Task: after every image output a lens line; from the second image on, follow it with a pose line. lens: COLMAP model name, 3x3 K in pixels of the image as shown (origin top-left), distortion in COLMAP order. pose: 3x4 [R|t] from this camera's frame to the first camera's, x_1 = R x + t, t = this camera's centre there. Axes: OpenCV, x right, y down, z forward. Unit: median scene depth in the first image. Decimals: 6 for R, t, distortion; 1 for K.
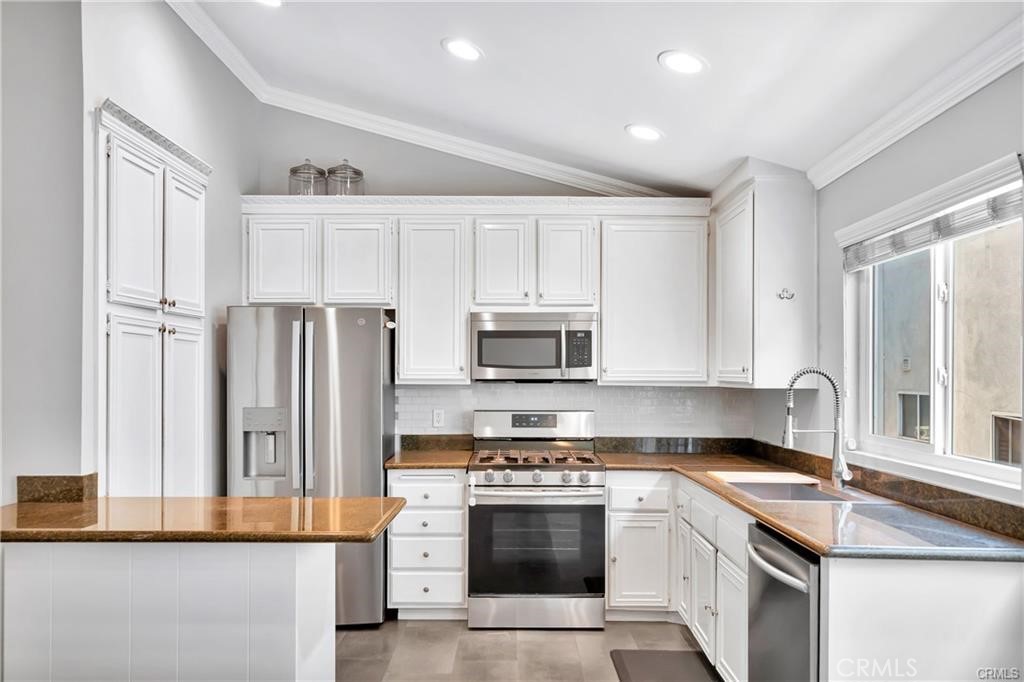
lens RADIAL K [[726.2, 0, 510.0], [0, 726.2, 373.4], [0, 0, 1]] dist [0.001956, 0.001690]
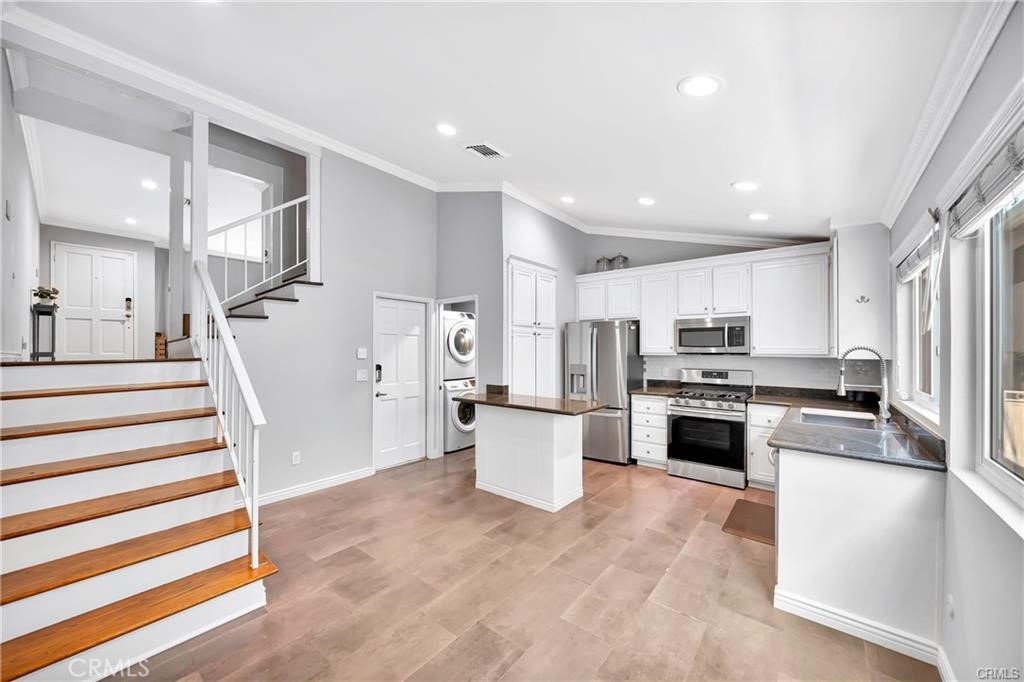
lens RADIAL K [[373.5, 0, 512.0], [0, 373.5, 348.3], [0, 0, 1]] dist [-0.000349, -0.000024]
pose [[0.776482, -0.004937, -0.630120, 0.261802], [0.003165, 0.999987, -0.003934, -0.001814], [0.630131, 0.001060, 0.776488, -0.095547]]
